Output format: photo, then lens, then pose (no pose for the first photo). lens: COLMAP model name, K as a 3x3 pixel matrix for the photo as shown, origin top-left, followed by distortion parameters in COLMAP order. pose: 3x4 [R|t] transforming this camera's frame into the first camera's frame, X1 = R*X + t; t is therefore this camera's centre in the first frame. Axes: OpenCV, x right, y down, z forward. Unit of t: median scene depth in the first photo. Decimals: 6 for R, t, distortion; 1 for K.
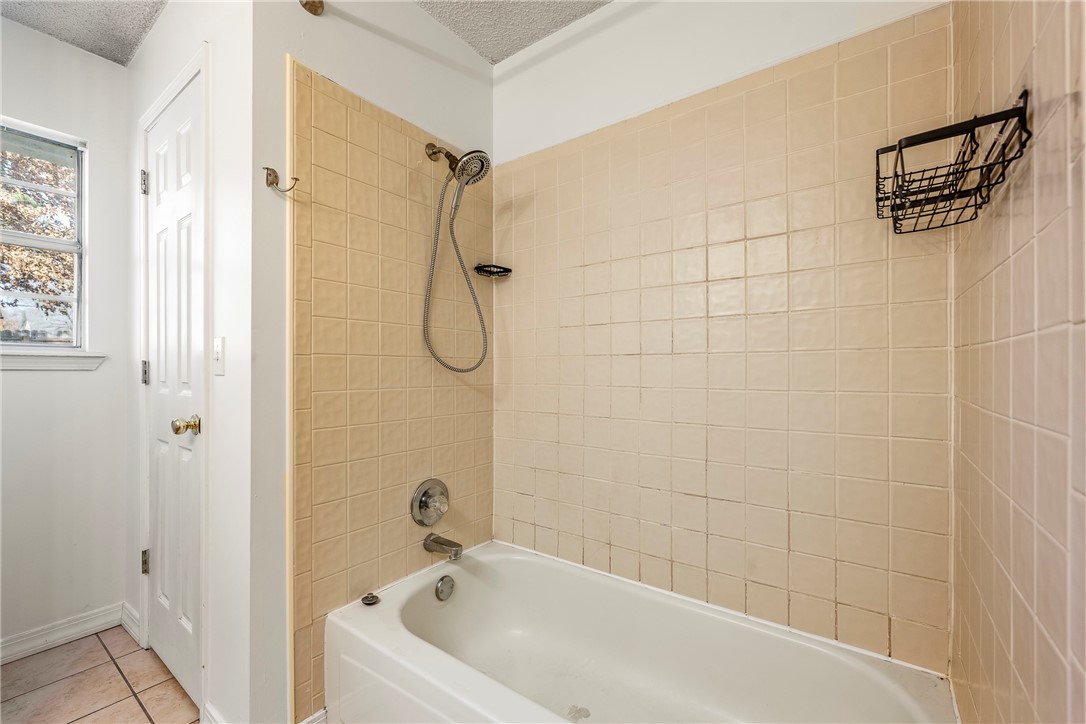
lens RADIAL K [[450.4, 0, 541.6], [0, 450.4, 371.1], [0, 0, 1]] dist [-0.001562, 0.000341]
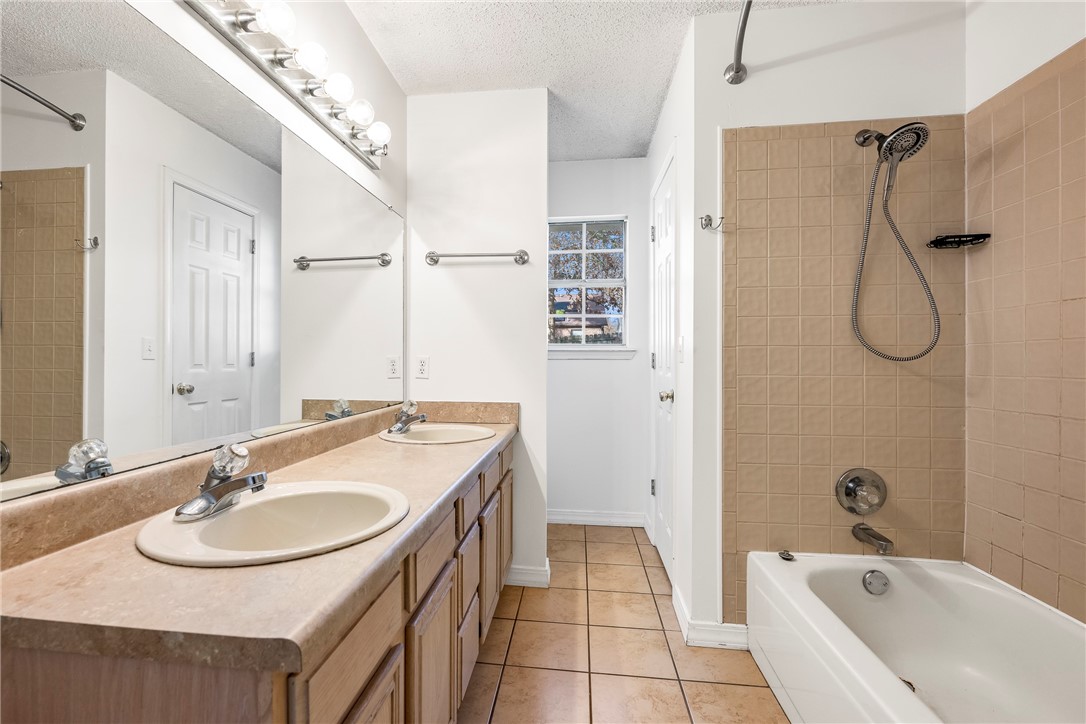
lens RADIAL K [[450.4, 0, 541.6], [0, 450.4, 371.1], [0, 0, 1]] dist [-0.001562, 0.000341]
pose [[0.530055, 0.021290, -0.847696, 0.223609], [-0.002009, 0.999713, 0.023852, 0.002995], [0.847961, -0.010940, 0.529946, -0.127300]]
